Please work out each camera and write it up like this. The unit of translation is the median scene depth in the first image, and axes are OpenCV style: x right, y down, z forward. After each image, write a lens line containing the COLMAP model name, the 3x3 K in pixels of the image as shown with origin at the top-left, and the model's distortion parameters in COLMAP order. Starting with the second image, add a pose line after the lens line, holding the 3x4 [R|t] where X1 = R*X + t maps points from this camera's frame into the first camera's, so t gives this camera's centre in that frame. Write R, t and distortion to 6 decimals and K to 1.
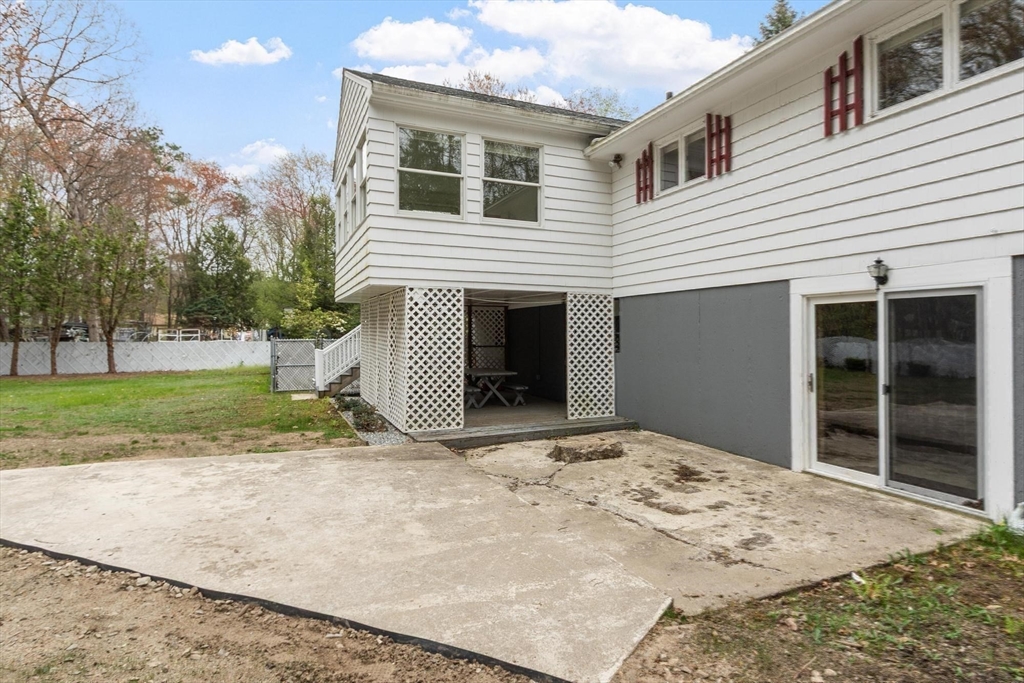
lens RADIAL K [[544.3, 0, 510.5], [0, 544.3, 327.0], [0, 0, 1]] dist [-0.000616, -0.000059]
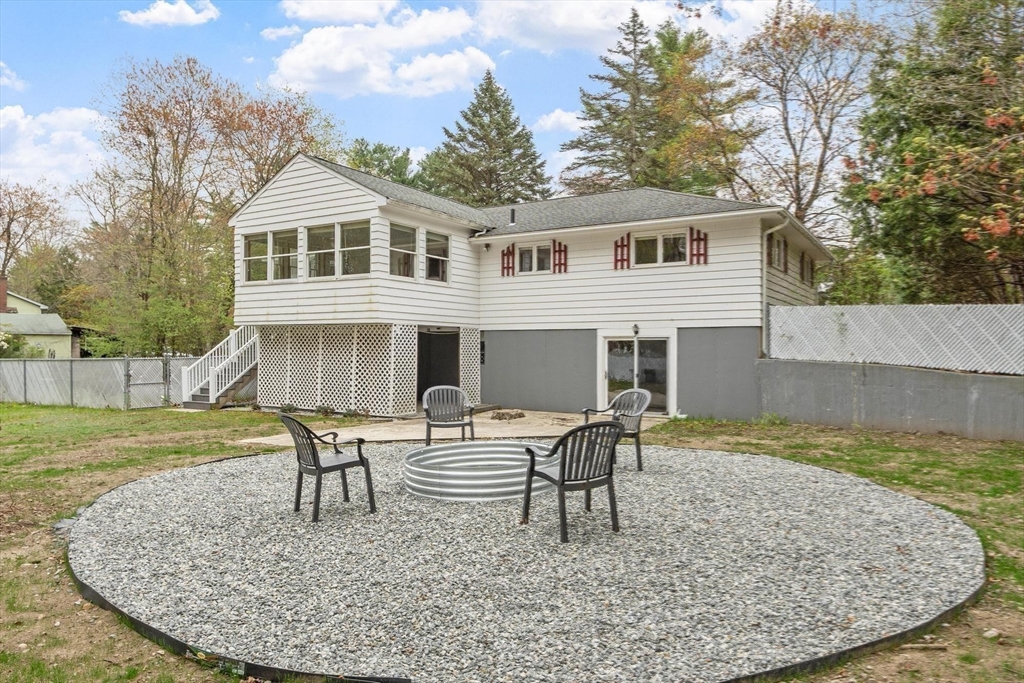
lens RADIAL K [[665.9, 0, 512.0], [0, 665.9, 341.5], [0, 0, 1]] dist [-0.001698, 0.000102]
pose [[0.814699, 0.006470, 0.579848, -1.163625], [-0.008307, 0.999965, 0.000513, -0.029891], [-0.579825, -0.005235, 0.814724, -0.872130]]
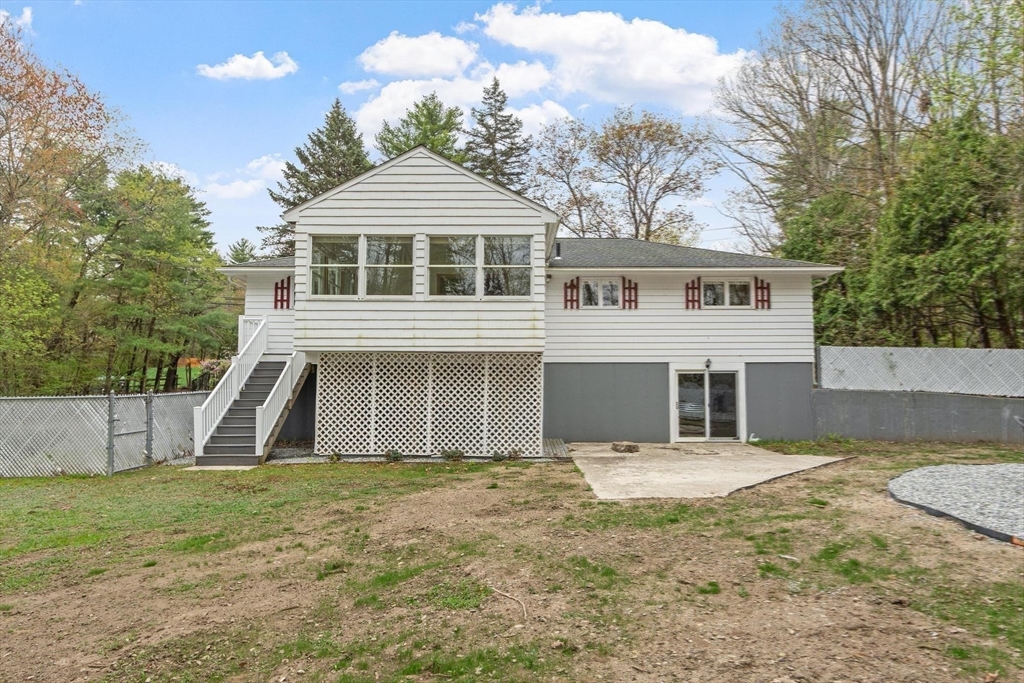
lens RADIAL K [[590.7, 0, 510.5], [0, 590.7, 347.1], [0, 0, 1]] dist [-0.000361, -0.000391]
pose [[0.399659, 0.055107, 0.915006, -1.860816], [-0.010629, 0.998403, -0.055487, -0.003545], [-0.916602, 0.012450, 0.399606, 0.526081]]
